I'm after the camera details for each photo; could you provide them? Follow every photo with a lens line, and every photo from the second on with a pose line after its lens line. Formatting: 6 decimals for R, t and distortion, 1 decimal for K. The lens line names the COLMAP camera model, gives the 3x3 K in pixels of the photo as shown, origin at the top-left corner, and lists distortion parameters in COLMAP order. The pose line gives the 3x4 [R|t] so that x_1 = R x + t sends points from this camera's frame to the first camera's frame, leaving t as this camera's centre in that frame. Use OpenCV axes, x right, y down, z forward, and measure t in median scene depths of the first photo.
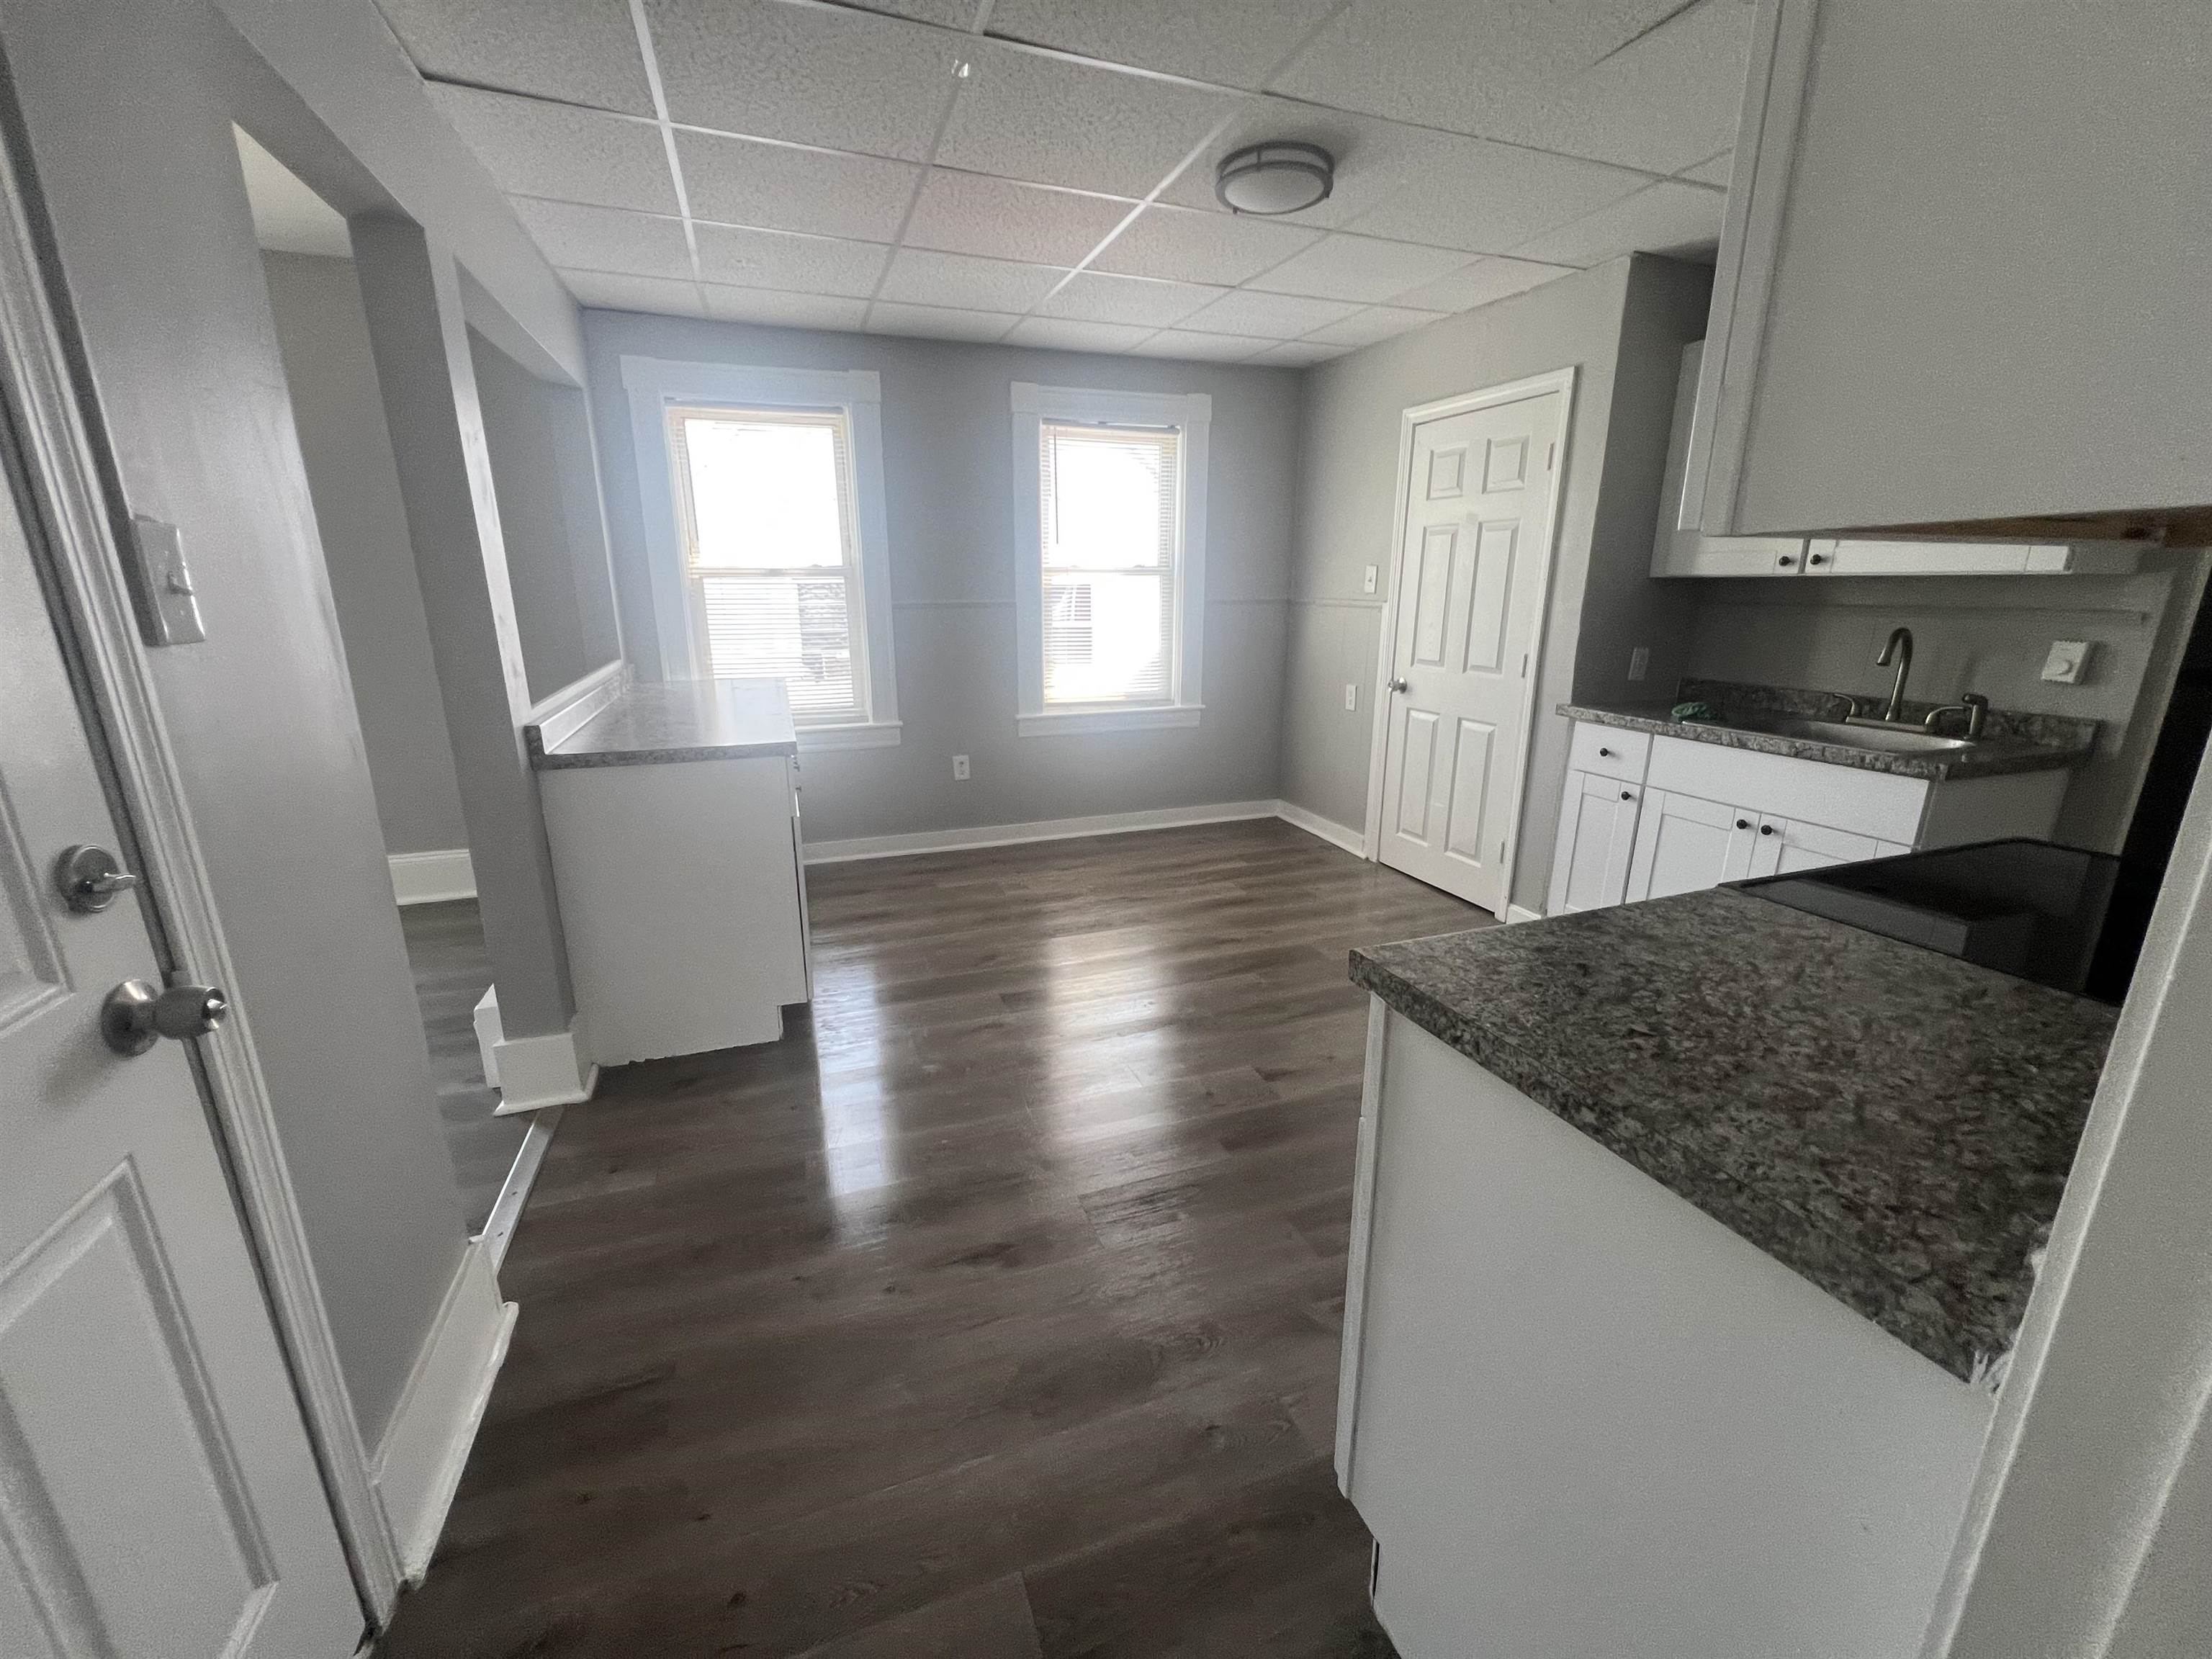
lens RADIAL K [[885.7, 0, 1096.9], [0, 885.7, 815.2], [0, 0, 1]] dist [-0.000147, -0.000048]
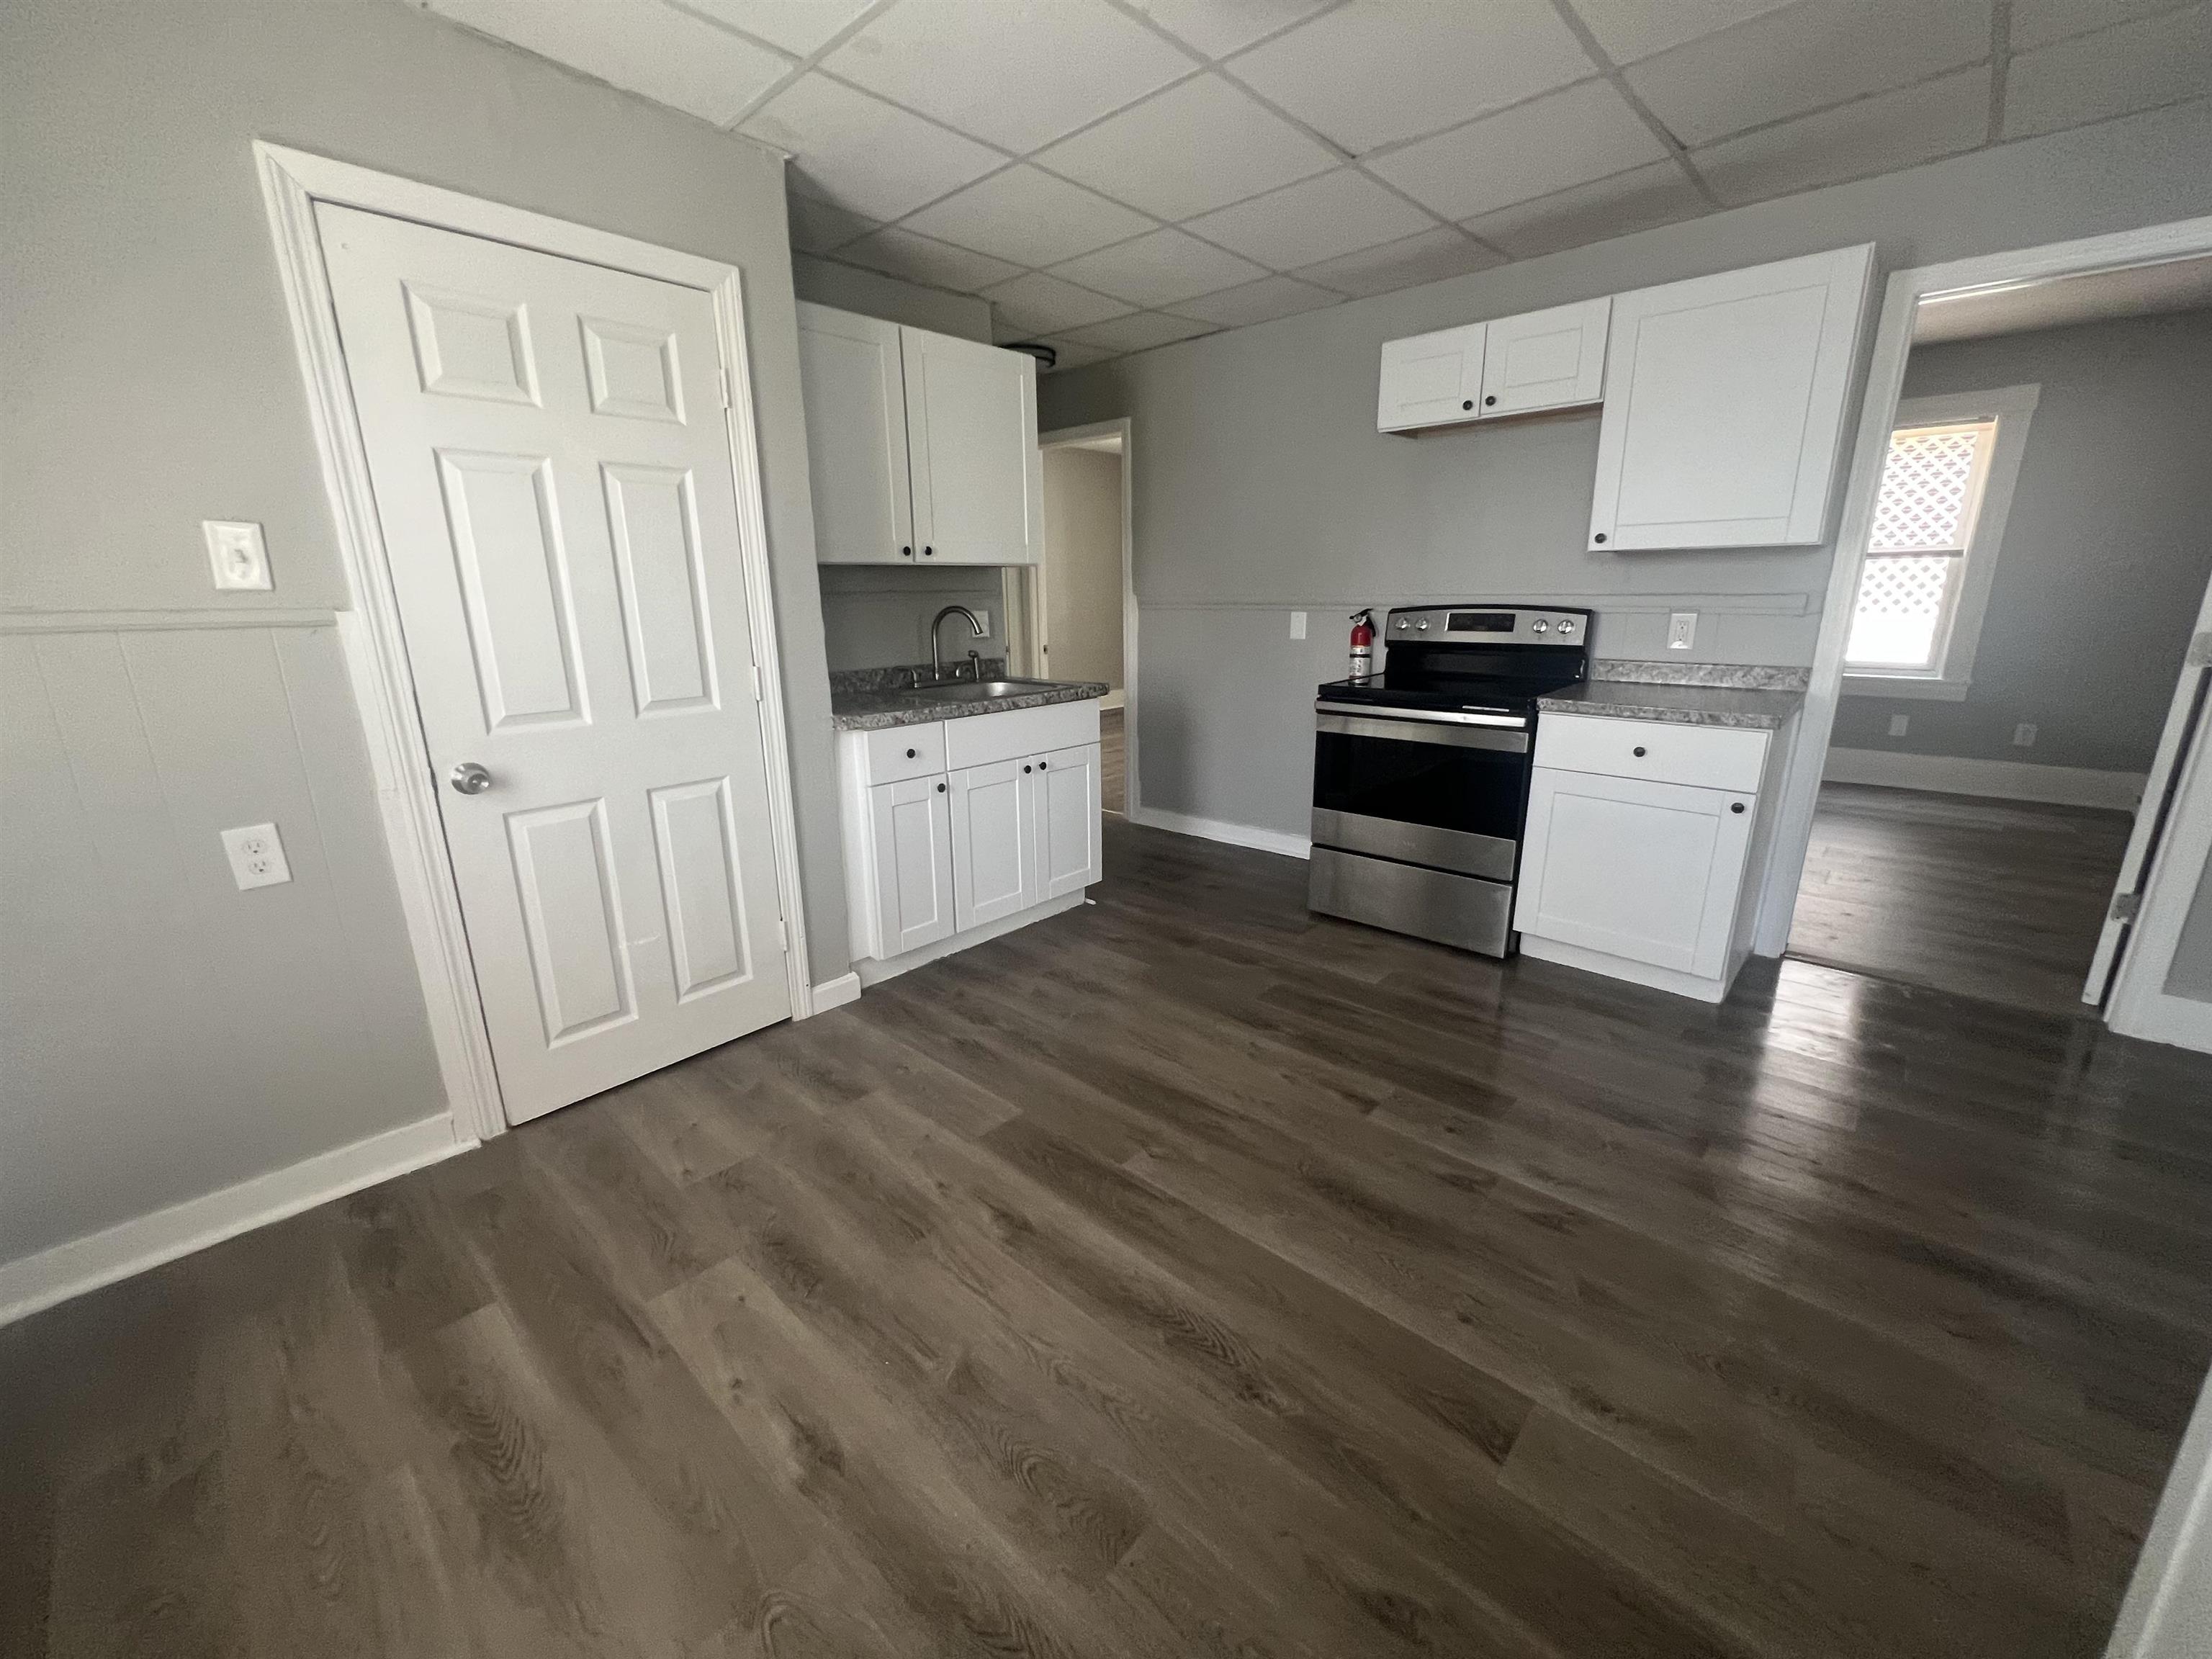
lens RADIAL K [[887.1, 0, 1094.4], [0, 887.1, 818.2], [0, 0, 1]] dist [-0.004282, 0.000124]
pose [[-0.454116, -0.219381, 0.863510, -0.284233], [0.238779, 0.903785, 0.355186, -0.256808], [-0.858349, 0.367484, -0.358040, 1.048400]]
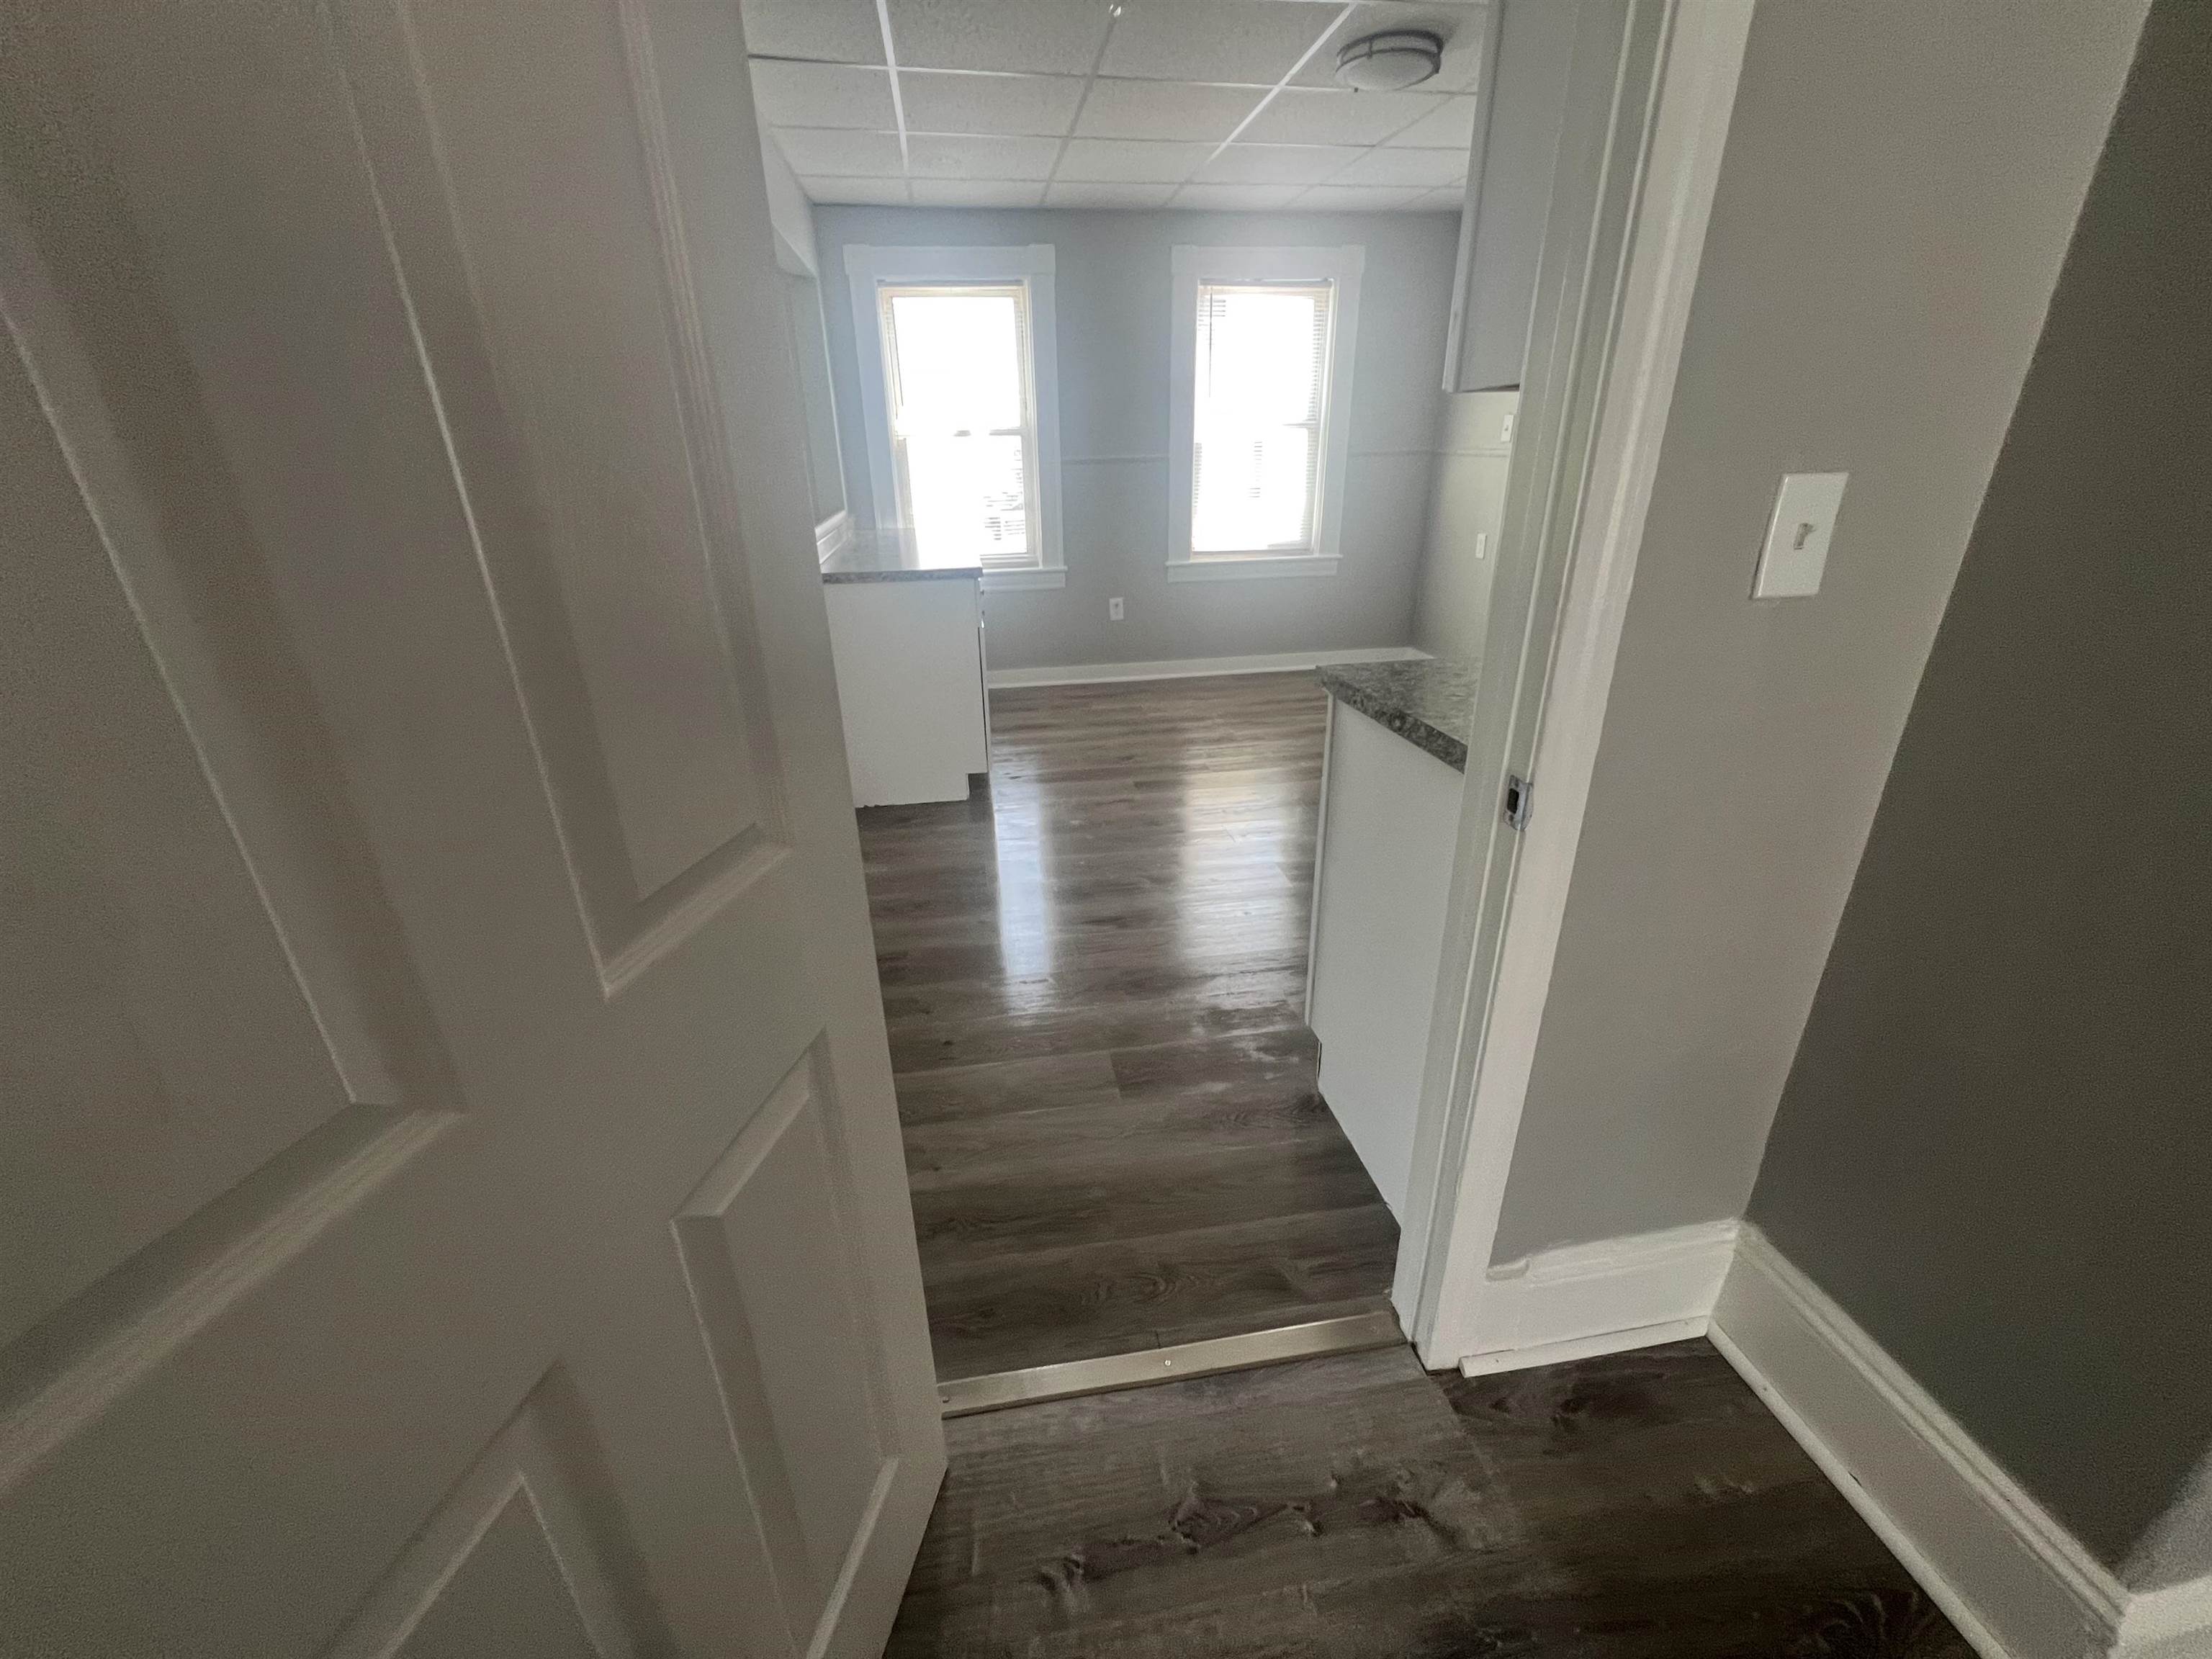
lens RADIAL K [[887.1, 0, 1094.4], [0, 887.1, 818.2], [0, 0, 1]] dist [-0.004282, 0.000124]
pose [[0.980822, 0.058652, -0.185872, 0.063042], [-0.031531, 0.988834, 0.145644, 0.062350], [0.192339, -0.136991, 0.971720, -0.207521]]
